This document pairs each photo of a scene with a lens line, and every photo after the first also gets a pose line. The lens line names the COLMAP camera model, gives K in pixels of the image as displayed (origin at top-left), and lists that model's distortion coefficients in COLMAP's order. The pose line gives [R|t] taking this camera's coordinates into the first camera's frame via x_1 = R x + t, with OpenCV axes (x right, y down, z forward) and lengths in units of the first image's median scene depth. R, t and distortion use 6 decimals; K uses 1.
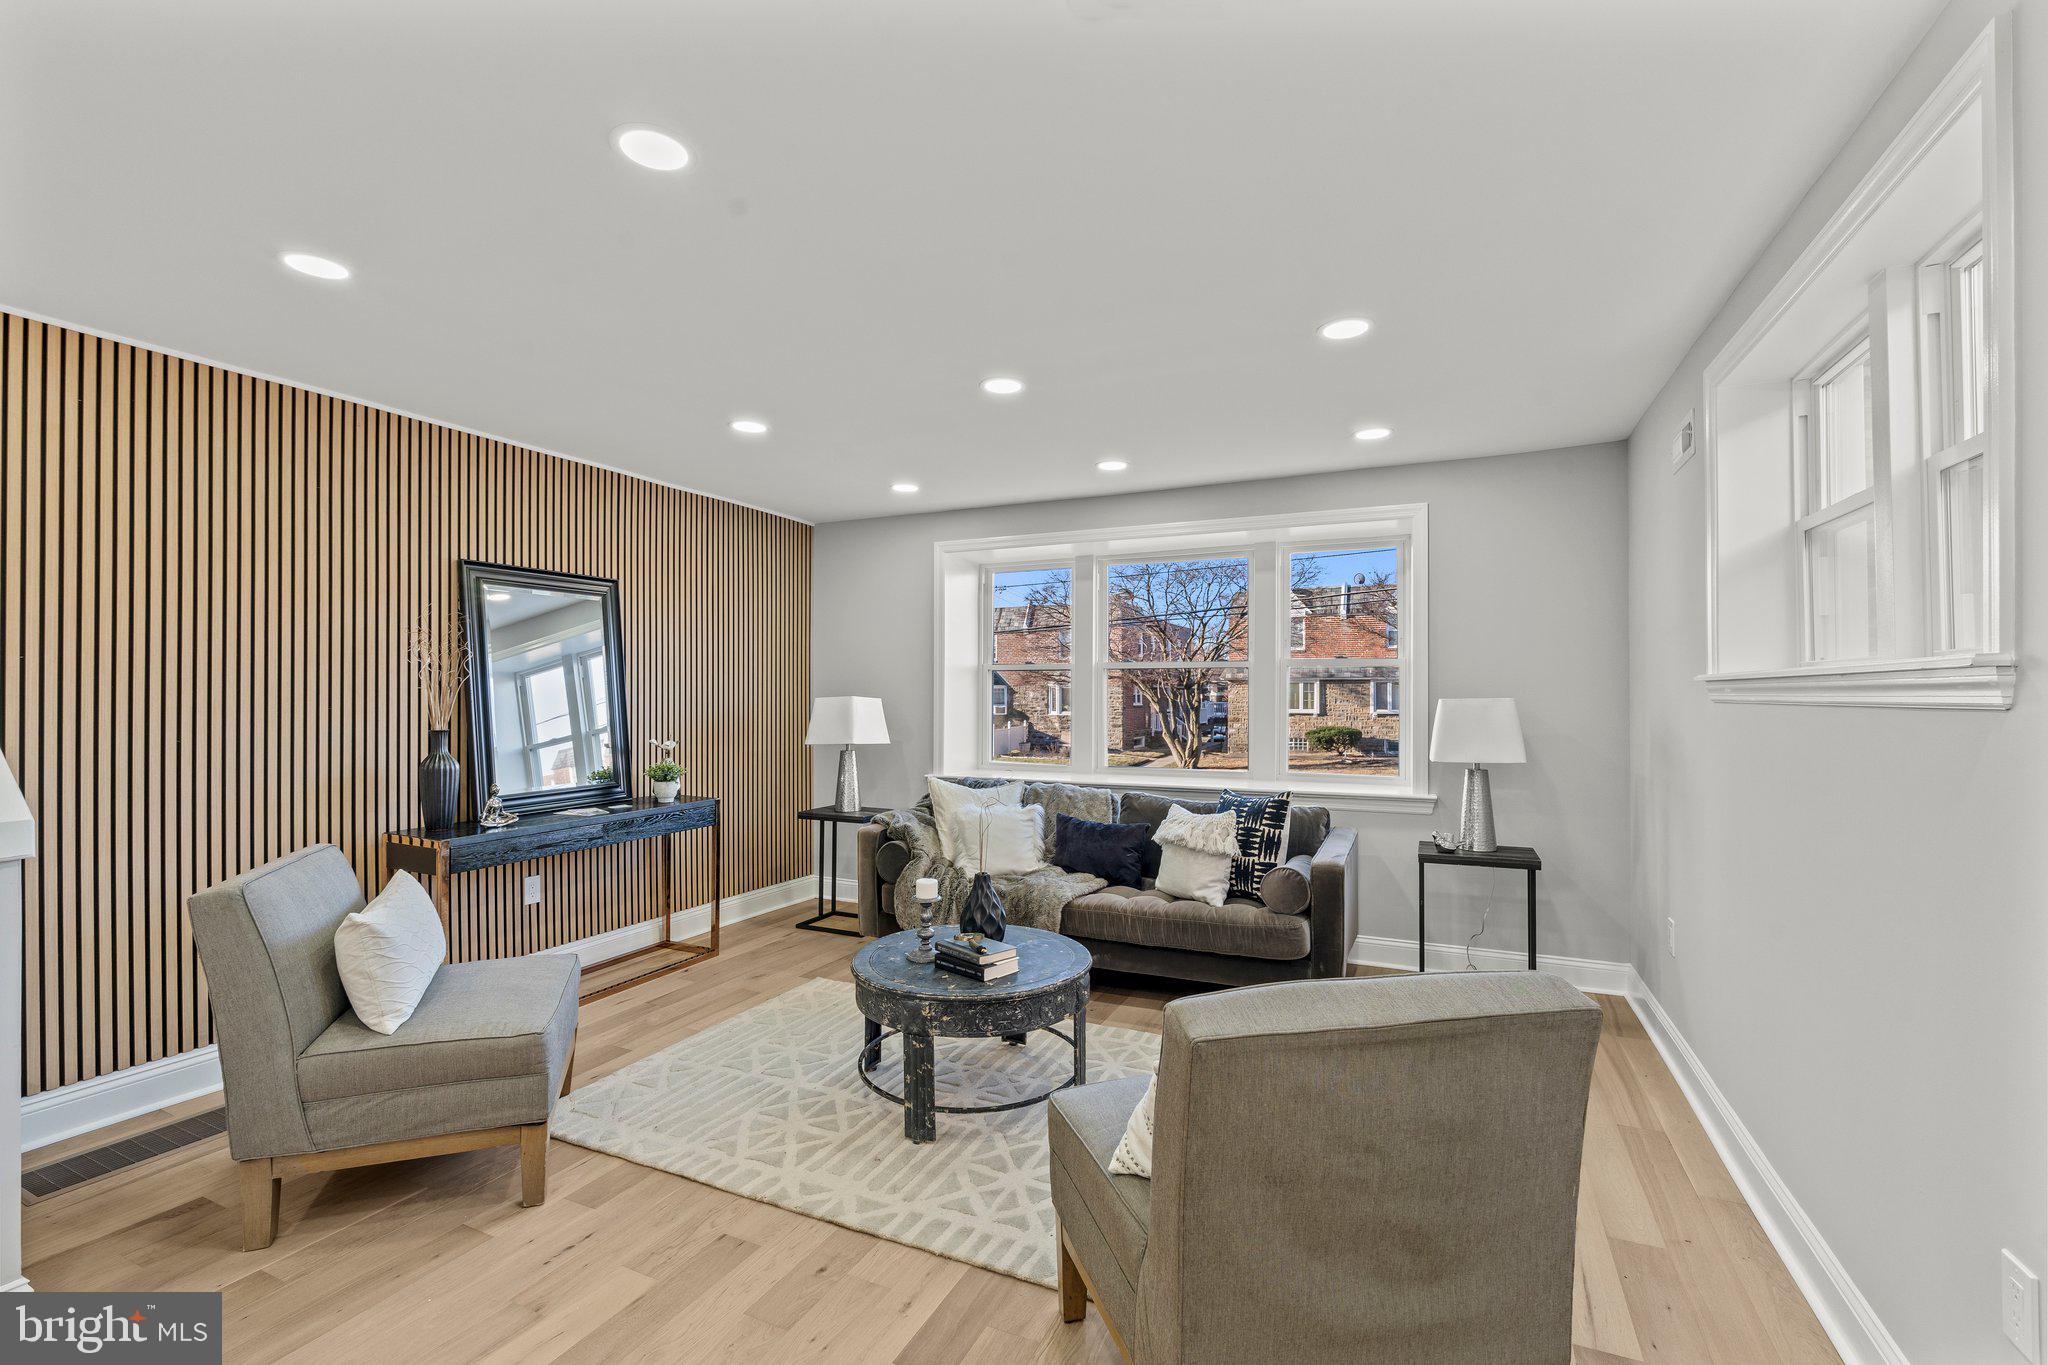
lens RADIAL K [[929.3, 0, 1023.4], [0, 929.3, 683.7], [0, 0, 1]] dist [0.000846, 0.000024]
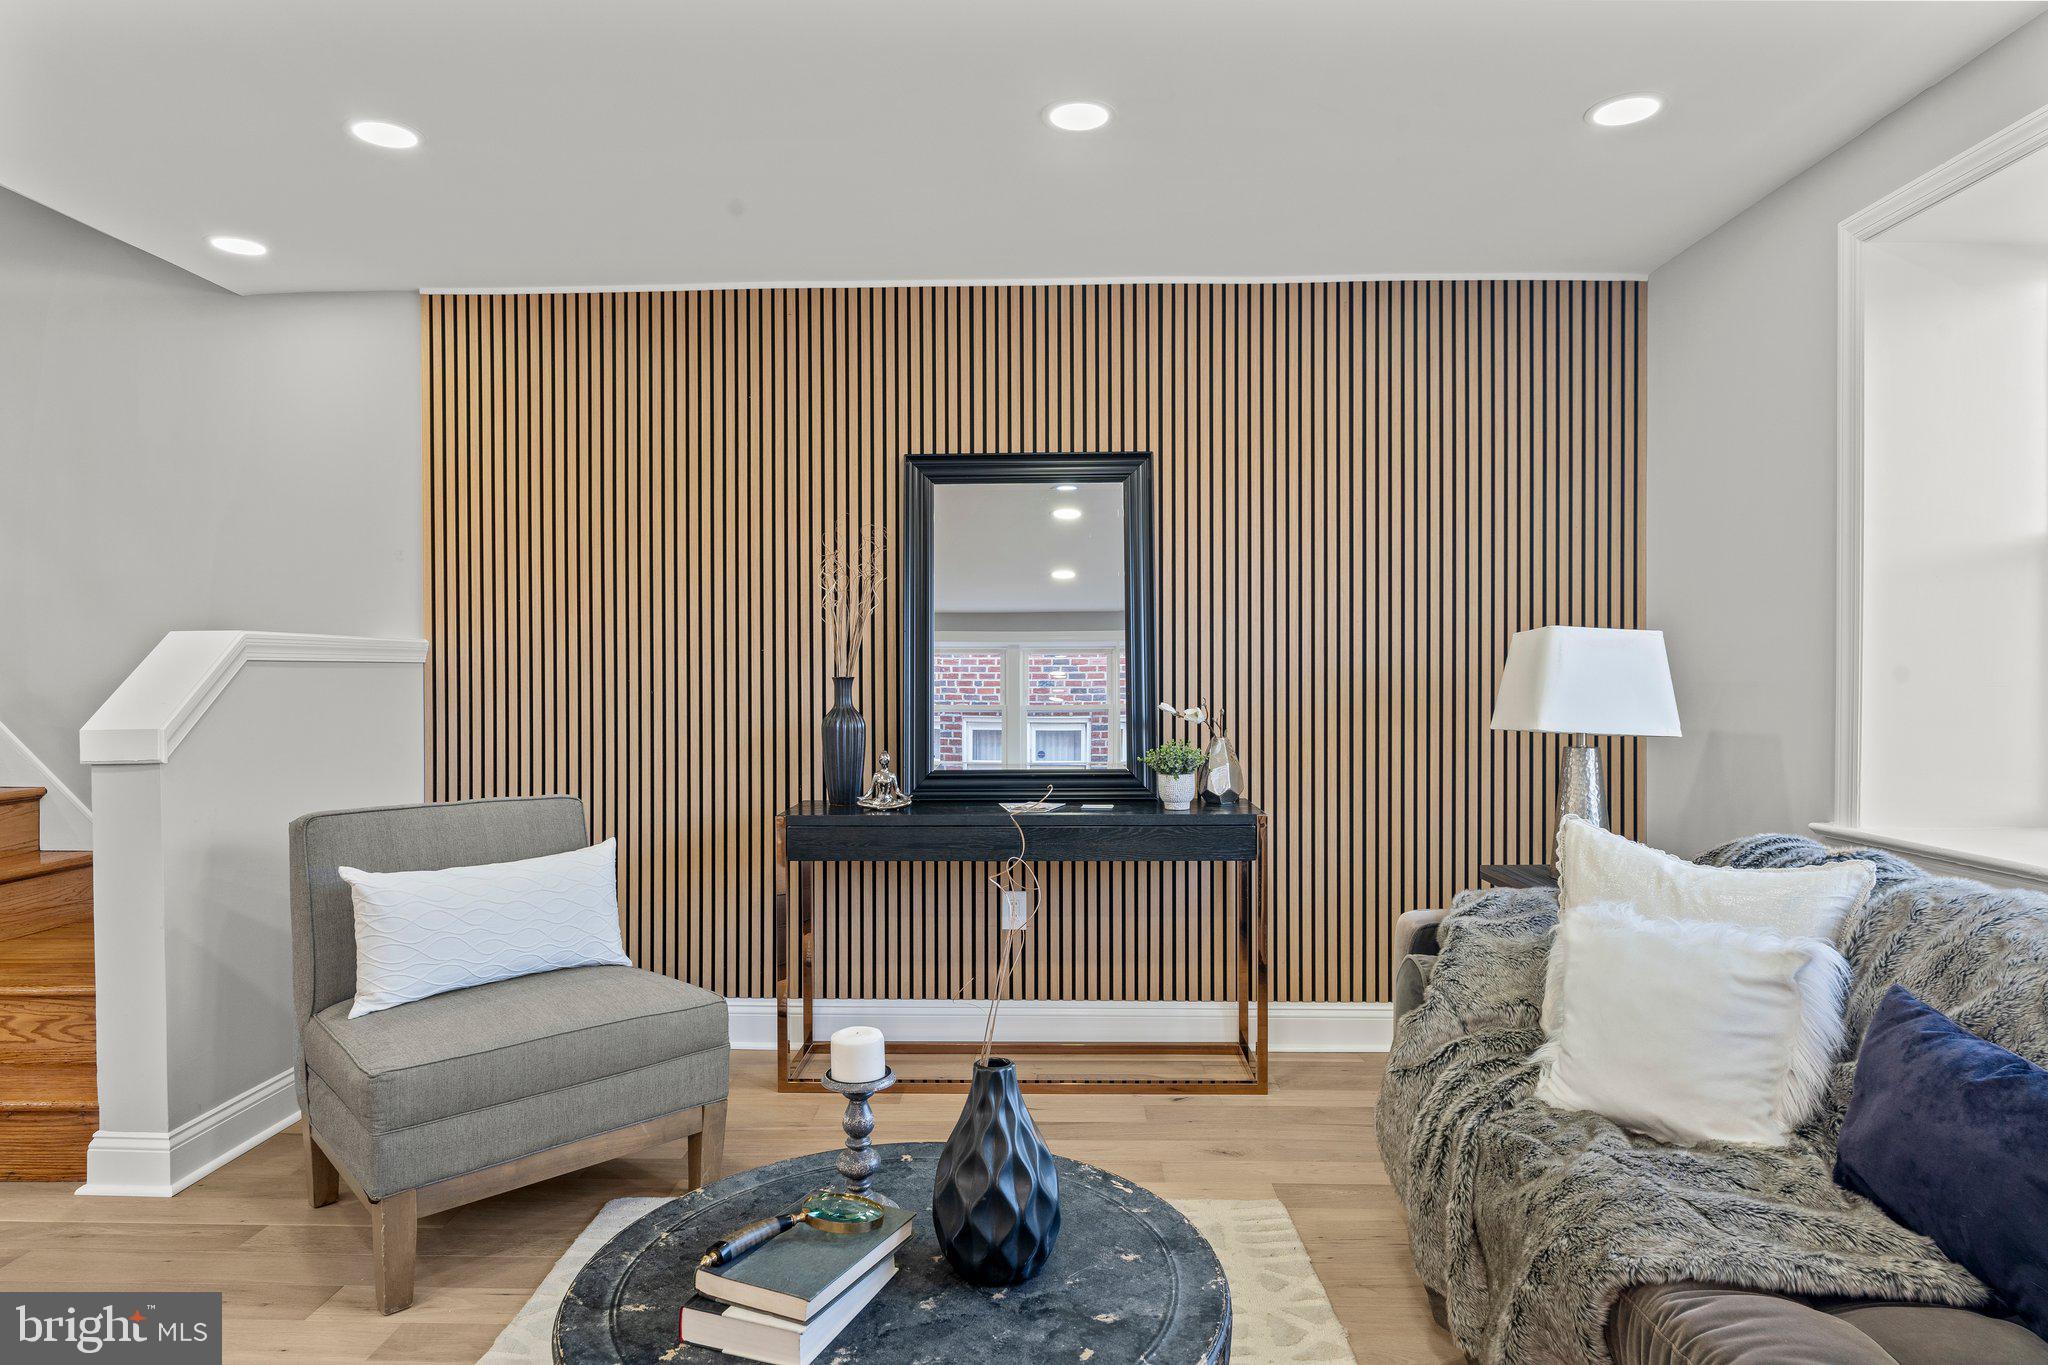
lens RADIAL K [[1171.2, 0, 1021.5], [0, 1171.2, 684.8], [0, 0, 1]] dist [-0.028727, 0.000617]
pose [[0.387906, 0.005953, -0.921680, 0.265999], [0.007423, 0.999927, 0.009583, 0.040498], [0.921669, -0.010559, 0.387834, 0.618889]]
